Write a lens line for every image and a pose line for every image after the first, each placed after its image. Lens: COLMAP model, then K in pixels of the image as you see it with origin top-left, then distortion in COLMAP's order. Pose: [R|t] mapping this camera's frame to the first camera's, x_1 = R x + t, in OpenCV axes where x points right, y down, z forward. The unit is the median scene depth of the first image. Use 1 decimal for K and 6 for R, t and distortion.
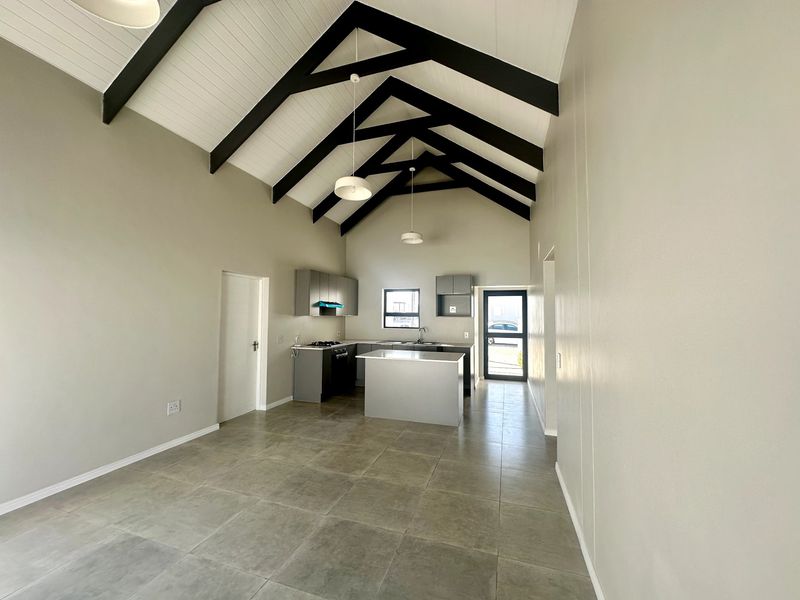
lens RADIAL K [[320.2, 0, 398.9], [0, 320.2, 300.7], [0, 0, 1]] dist [-0.003723, 0.000675]
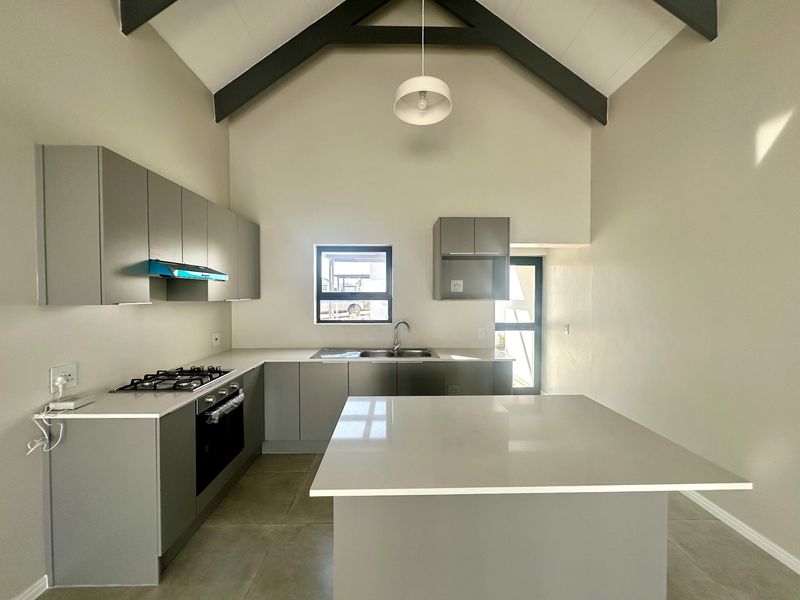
lens RADIAL K [[320.2, 0, 399.1], [0, 320.2, 299.3], [0, 0, 1]] dist [-0.003723, 0.000675]
pose [[0.943374, -0.012713, 0.331488, -0.121569], [-0.007299, 0.998228, 0.059056, 0.022559], [-0.331652, -0.058131, 0.941609, 0.638529]]
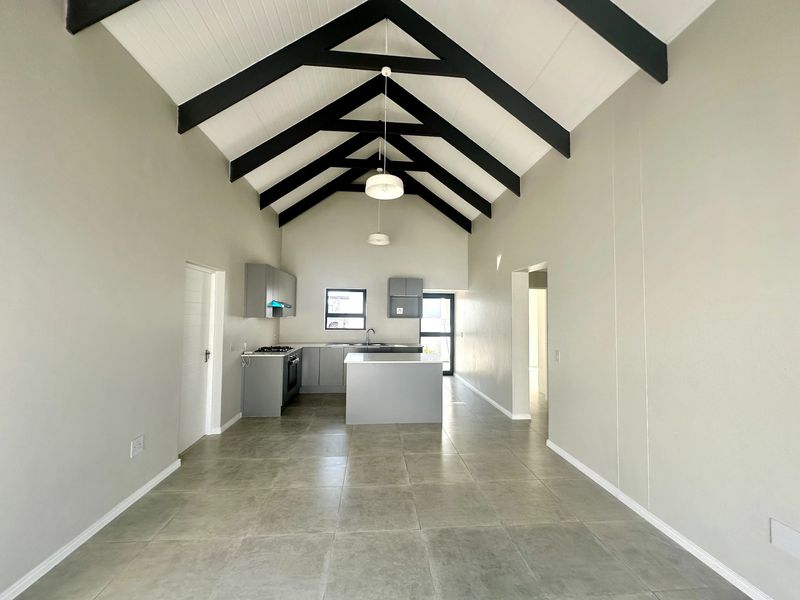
lens RADIAL K [[320.2, 0, 399.1], [0, 320.2, 300.9], [0, 0, 1]] dist [-0.003723, 0.000675]
pose [[0.916884, 0.019765, 0.398665, -0.298202], [-0.022733, 0.999738, 0.002718, -0.009051], [-0.398507, -0.011555, 0.917093, 0.063928]]
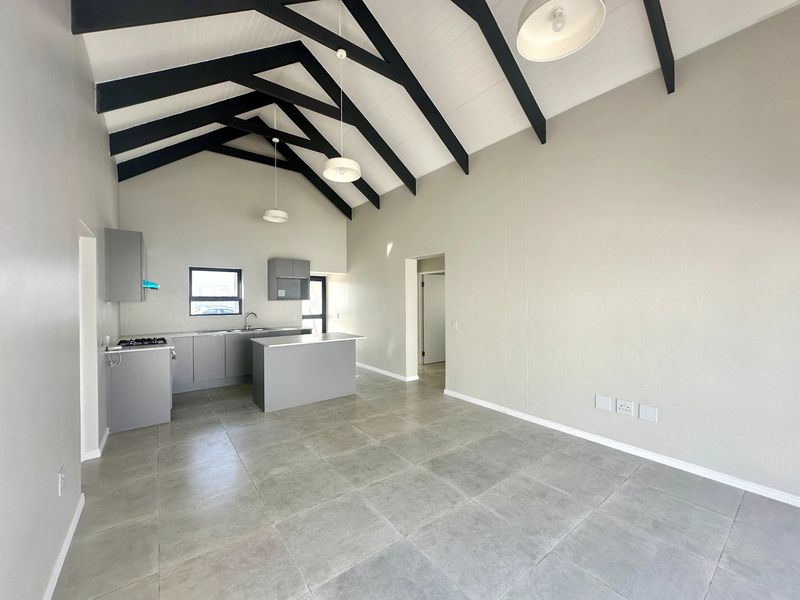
lens RADIAL K [[320.2, 0, 399.6], [0, 320.2, 301.8], [0, 0, 1]] dist [-0.003723, 0.000675]
pose [[0.558348, -0.016647, 0.829440, -0.541716], [-0.028143, 0.998843, 0.038992, 0.006368], [-0.829129, -0.045114, 0.557234, 0.179157]]
